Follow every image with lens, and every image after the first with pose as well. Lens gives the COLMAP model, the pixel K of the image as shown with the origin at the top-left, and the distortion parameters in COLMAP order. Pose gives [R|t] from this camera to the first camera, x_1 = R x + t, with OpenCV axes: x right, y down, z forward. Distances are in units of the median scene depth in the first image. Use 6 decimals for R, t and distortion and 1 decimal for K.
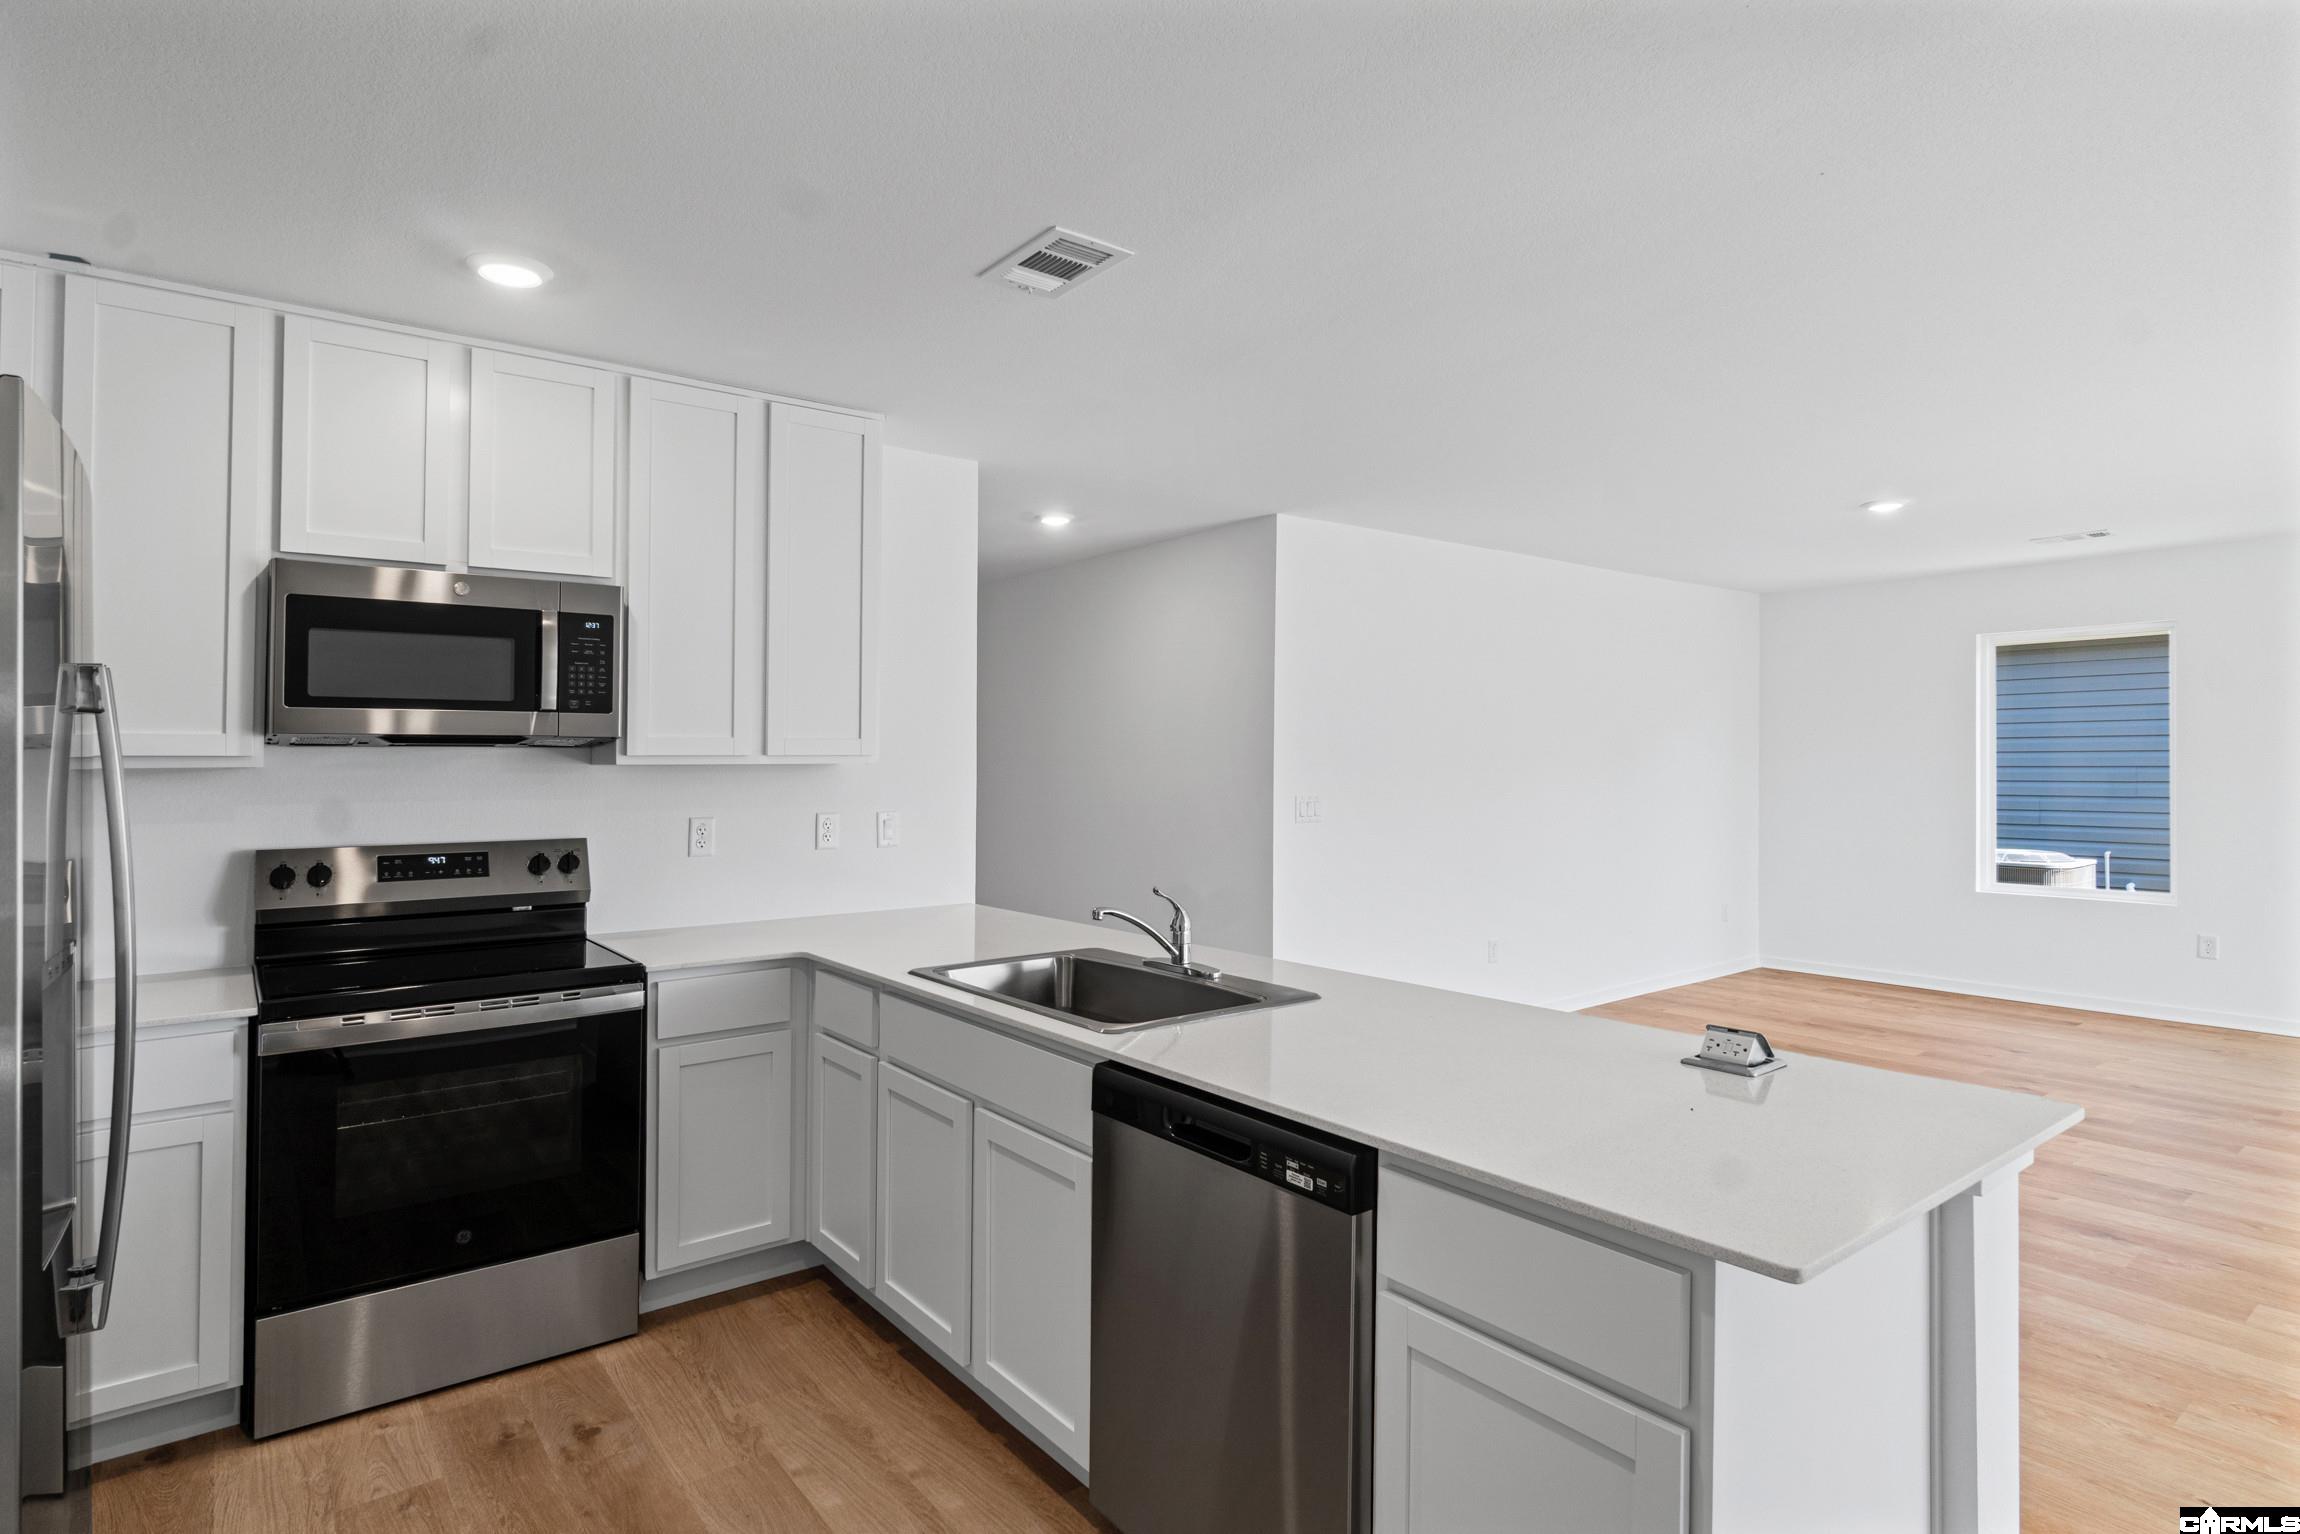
lens RADIAL K [[1190.1, 0, 1130.4], [0, 1190.1, 764.7], [0, 0, 1]] dist [-0.009975, 0.006260]
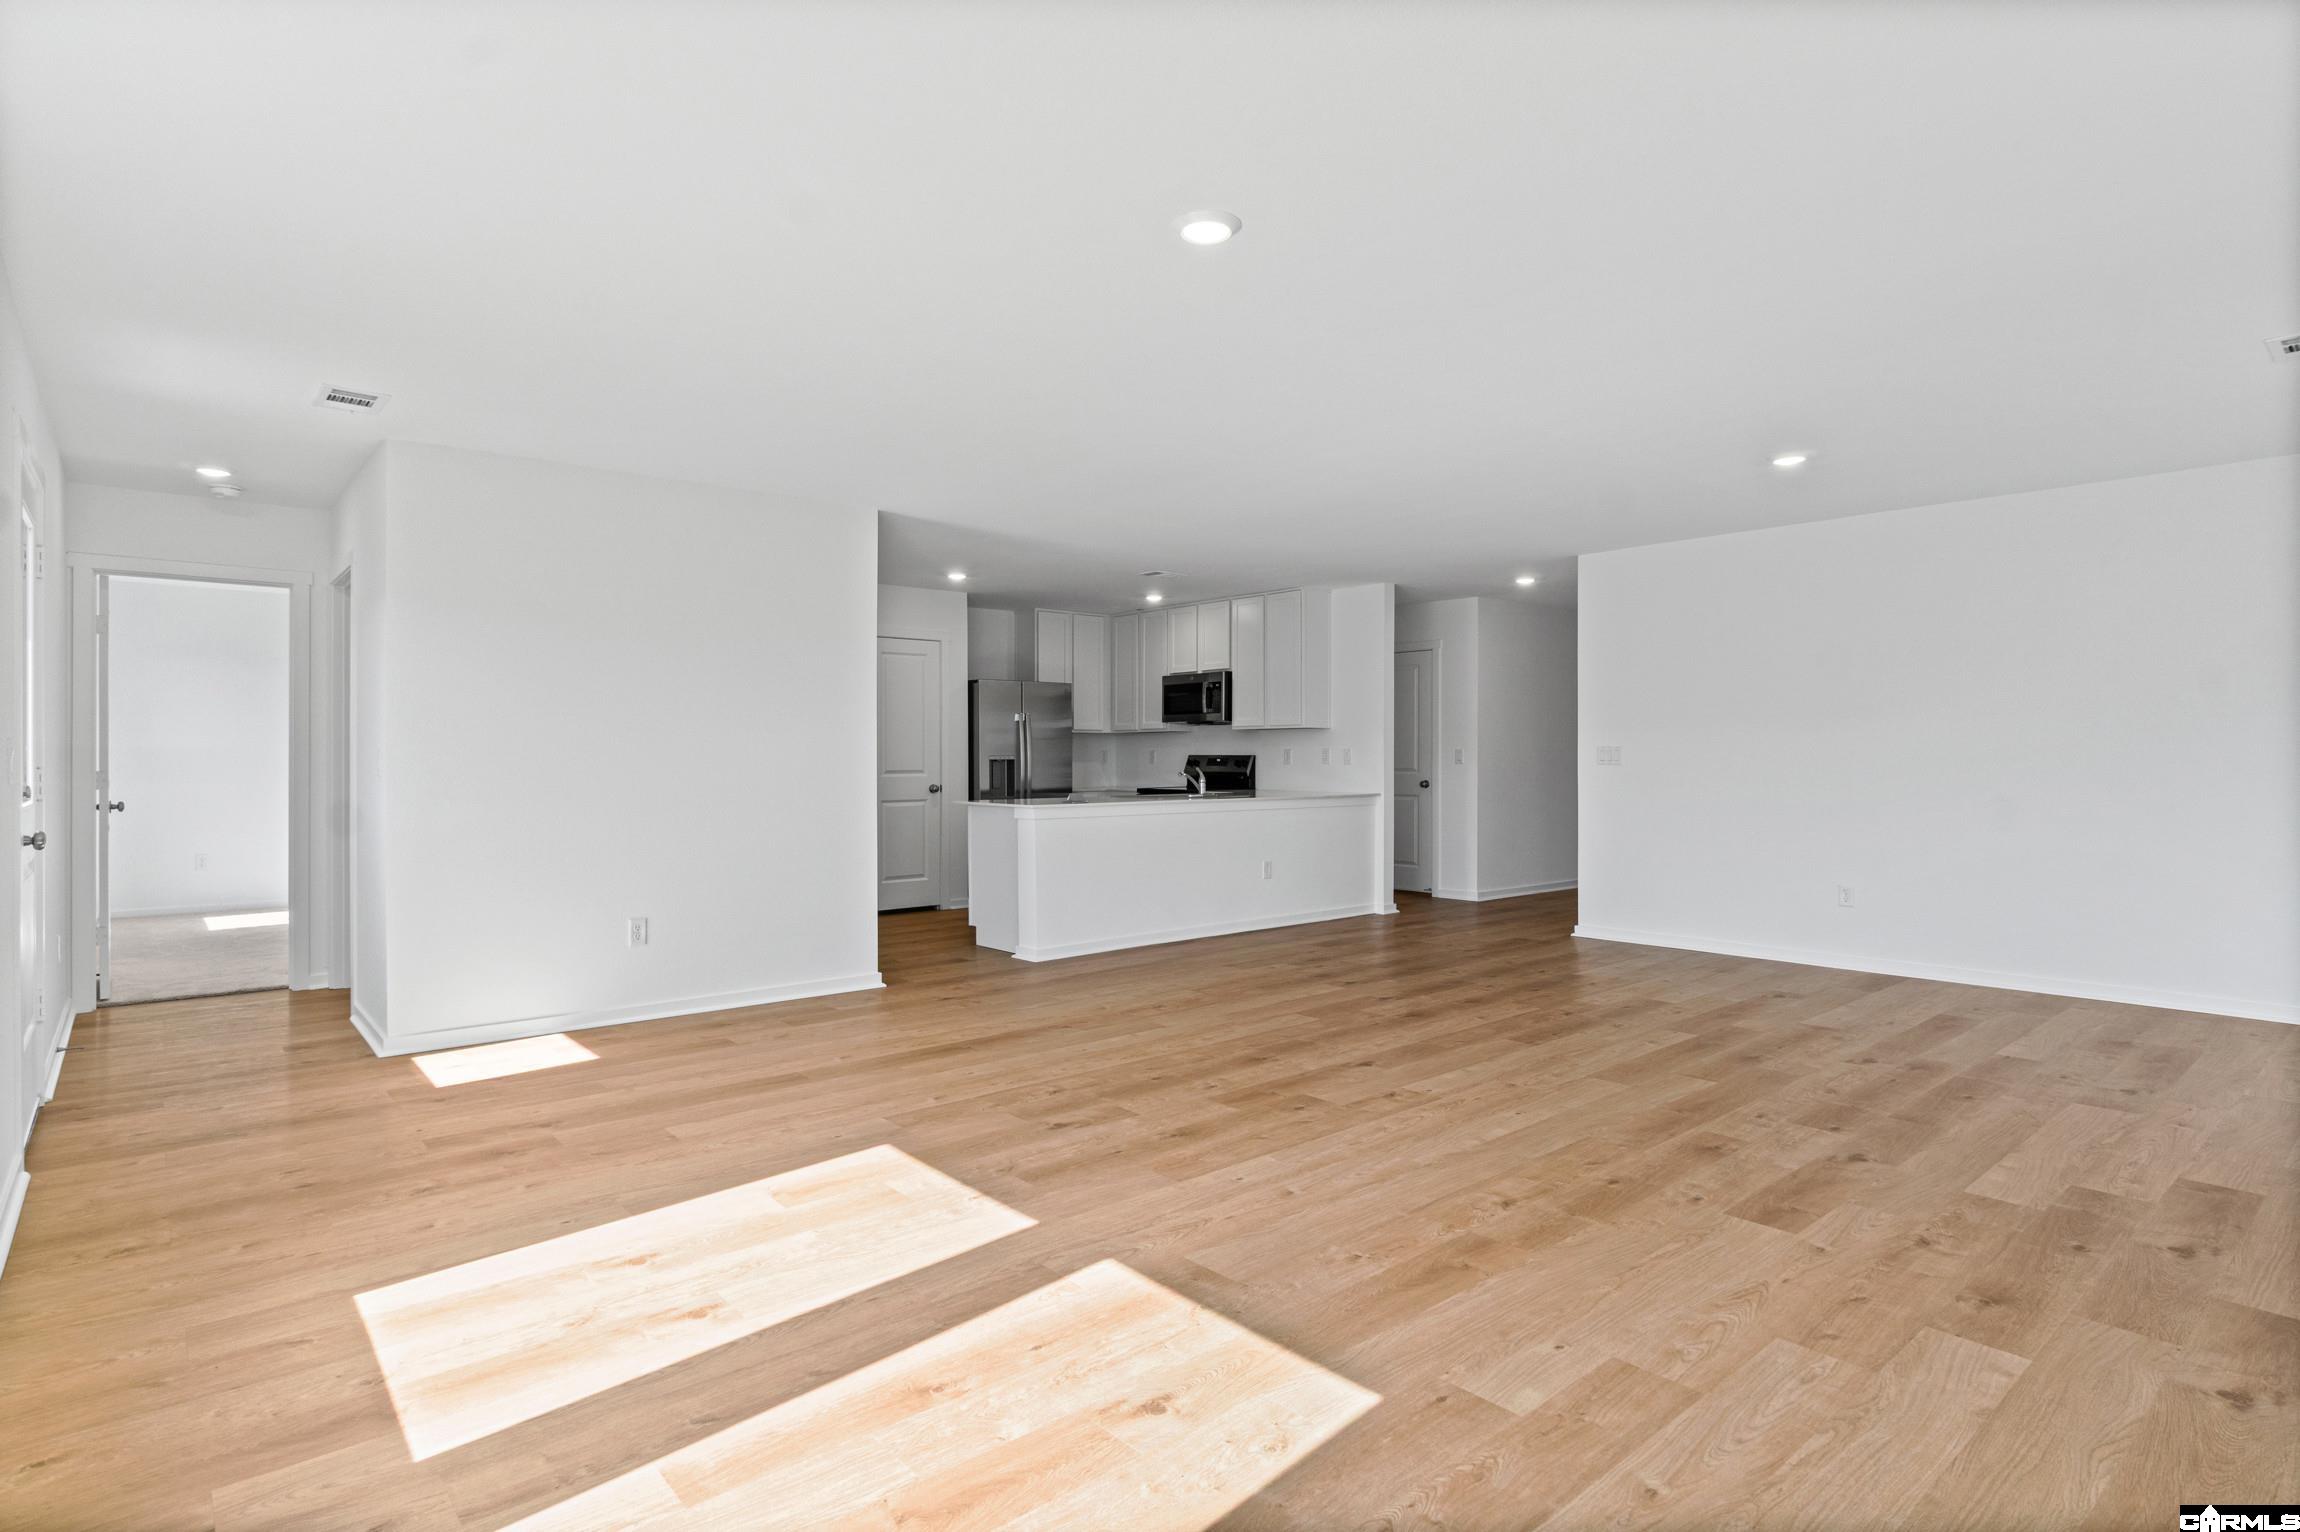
lens RADIAL K [[1177.3, 0, 1133.6], [0, 1177.3, 757.9], [0, 0, 1]] dist [-0.008021, 0.003281]
pose [[0.048848, 0.007900, -0.998775, 2.218097], [-0.000684, 0.999969, 0.007876, 0.042539], [0.998806, 0.000299, 0.048852, 0.523567]]
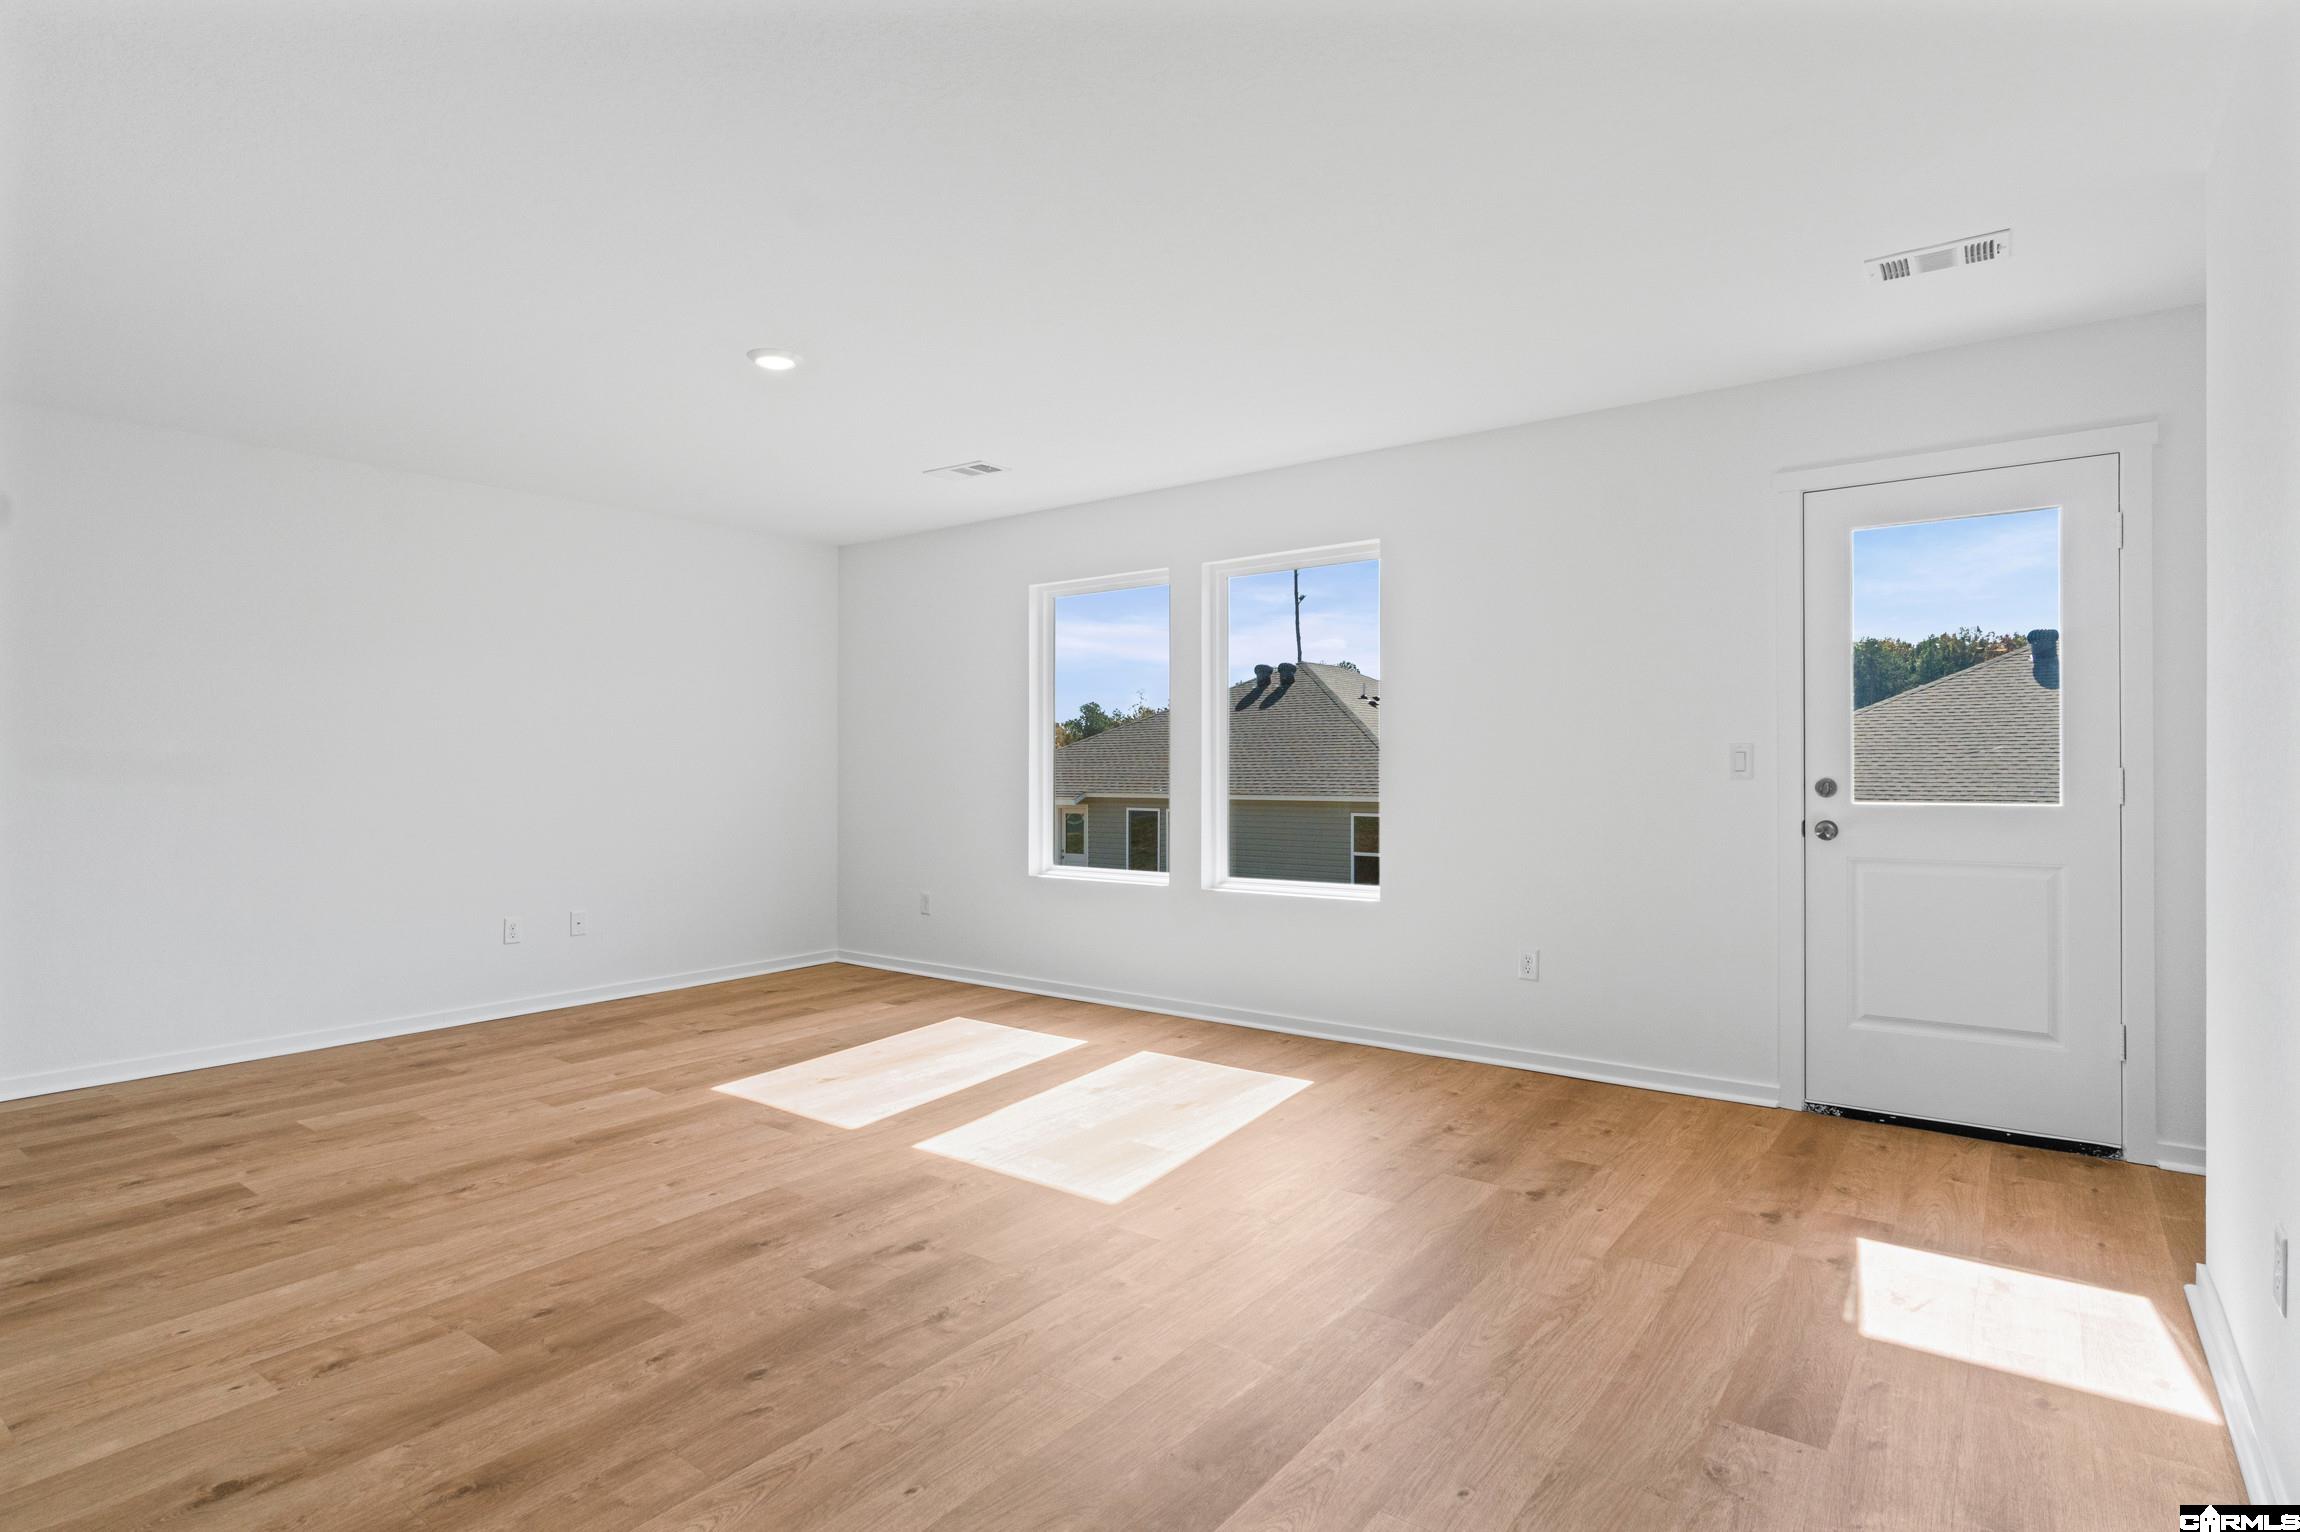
lens RADIAL K [[1177.3, 0, 1133.6], [0, 1177.3, 757.9], [0, 0, 1]] dist [-0.008021, 0.003281]
pose [[-0.258878, 0.013923, 0.965810, 0.383517], [0.009832, 0.999882, -0.011779, 0.057669], [-0.965860, 0.006446, -0.258984, 0.570085]]
